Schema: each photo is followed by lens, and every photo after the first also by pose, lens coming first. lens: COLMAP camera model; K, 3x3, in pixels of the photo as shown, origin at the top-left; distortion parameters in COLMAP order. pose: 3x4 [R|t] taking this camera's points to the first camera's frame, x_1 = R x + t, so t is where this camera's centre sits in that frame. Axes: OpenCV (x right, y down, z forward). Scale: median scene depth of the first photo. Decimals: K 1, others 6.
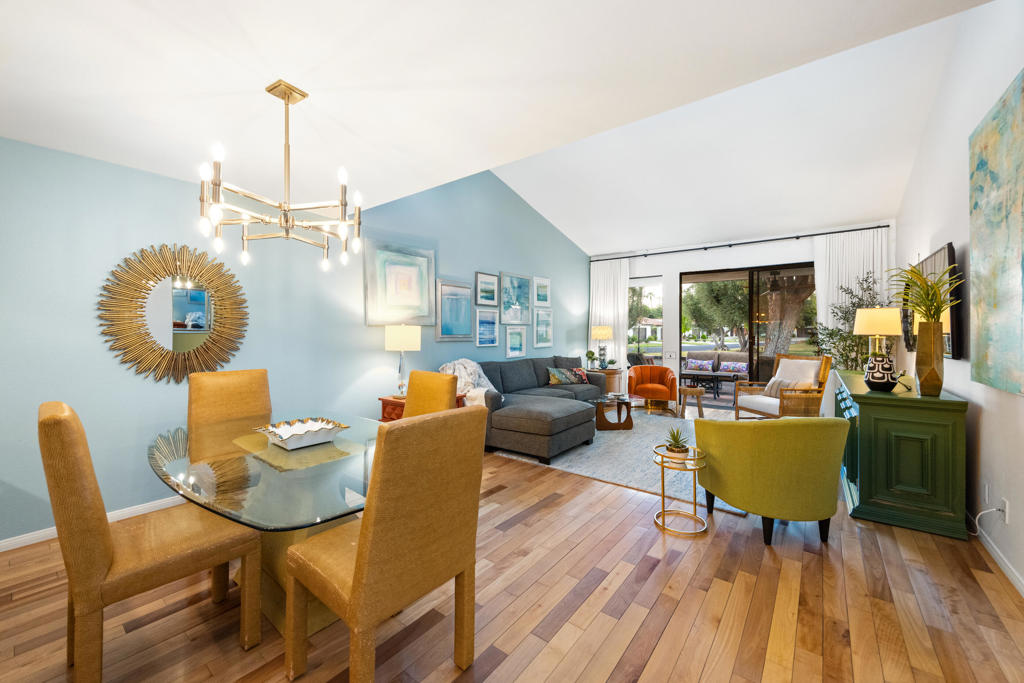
lens RADIAL K [[395.4, 0, 513.8], [0, 395.4, 337.5], [0, 0, 1]] dist [-0.000443, 0.000256]
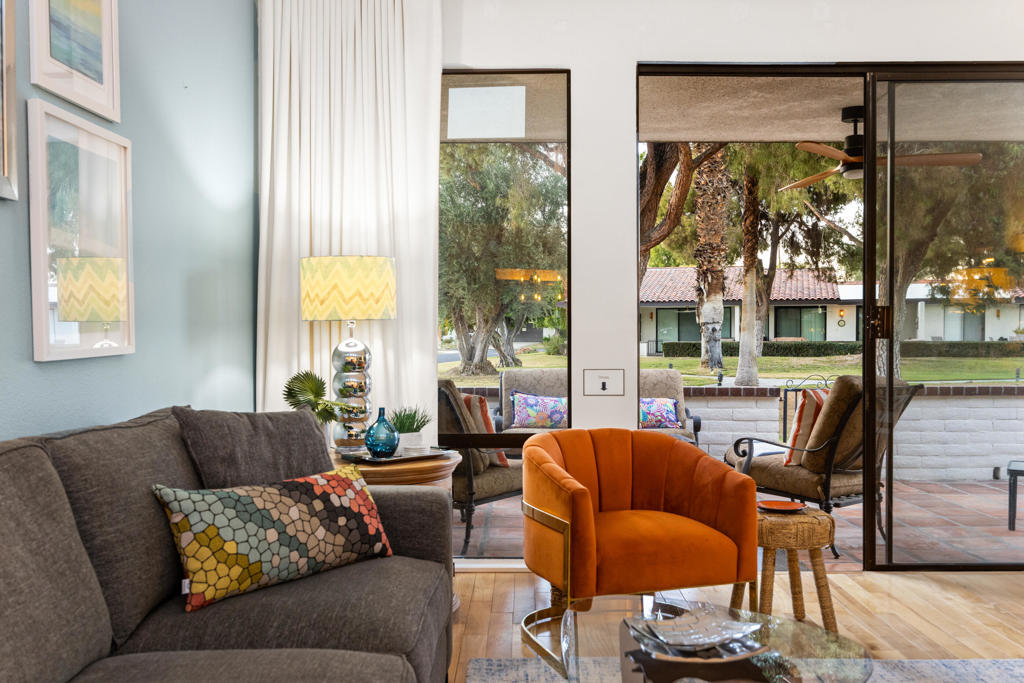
lens RADIAL K [[937.3, 0, 514.3], [0, 937.3, 363.2], [0, 0, 1]] dist [0.001893, -0.000878]
pose [[0.793468, -0.019830, 0.608289, -0.022277], [0.008675, 0.999736, 0.021276, 0.021044], [-0.608550, -0.011605, 0.793431, 0.616680]]
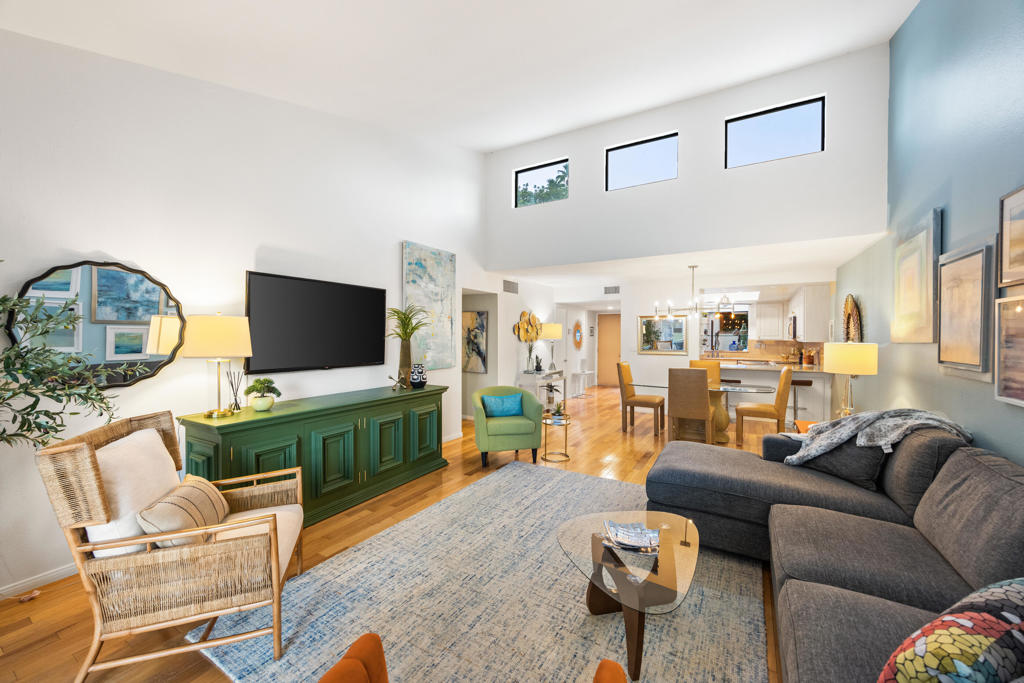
lens RADIAL K [[395.9, 0, 511.5], [0, 395.9, 338.8], [0, 0, 1]] dist [-0.000741, -0.000151]
pose [[-0.992035, -0.001376, -0.125955, 0.342735], [-0.003655, 0.999834, 0.017864, -0.033407], [0.125910, 0.018182, -0.991875, 1.109312]]
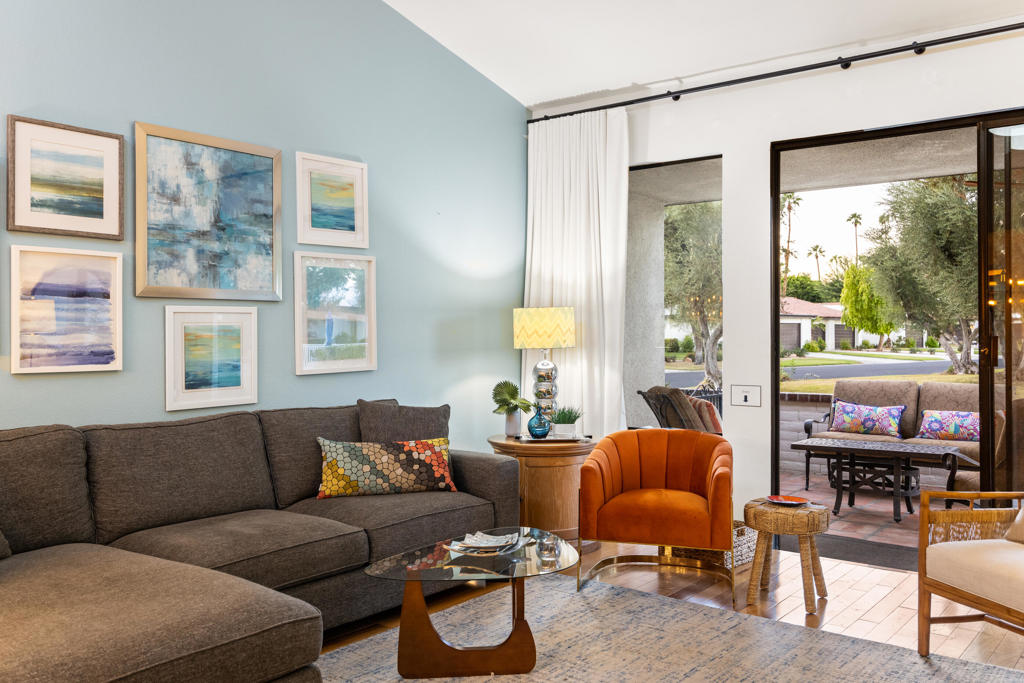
lens RADIAL K [[847.9, 0, 512.0], [0, 847.9, 341.5], [0, 0, 1]] dist [-0.005524, -0.008409]
pose [[0.999844, -0.003207, -0.017361, 0.239866], [0.003123, 0.999983, -0.004885, 0.003079], [0.017377, 0.004830, 0.999837, 0.330233]]
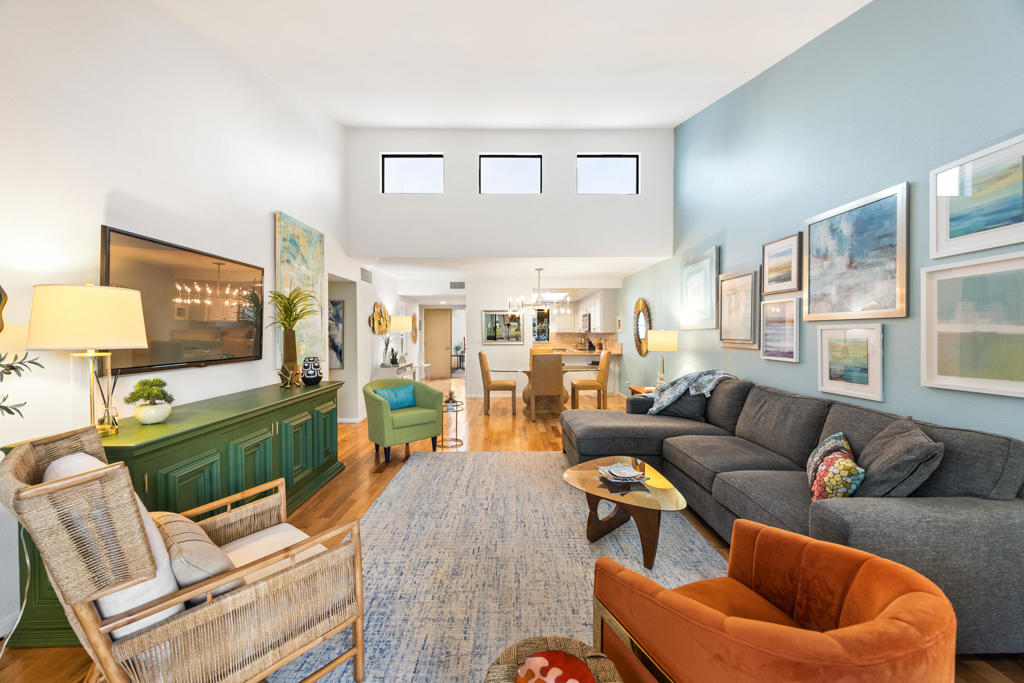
lens RADIAL K [[395.4, 0, 513.8], [0, 395.4, 337.5], [0, 0, 1]] dist [-0.000443, 0.000256]
pose [[-0.781280, 0.010338, -0.624095, 0.539348], [-0.003753, 0.999767, 0.021260, -0.020953], [0.624170, 0.018952, -0.781059, 1.064501]]
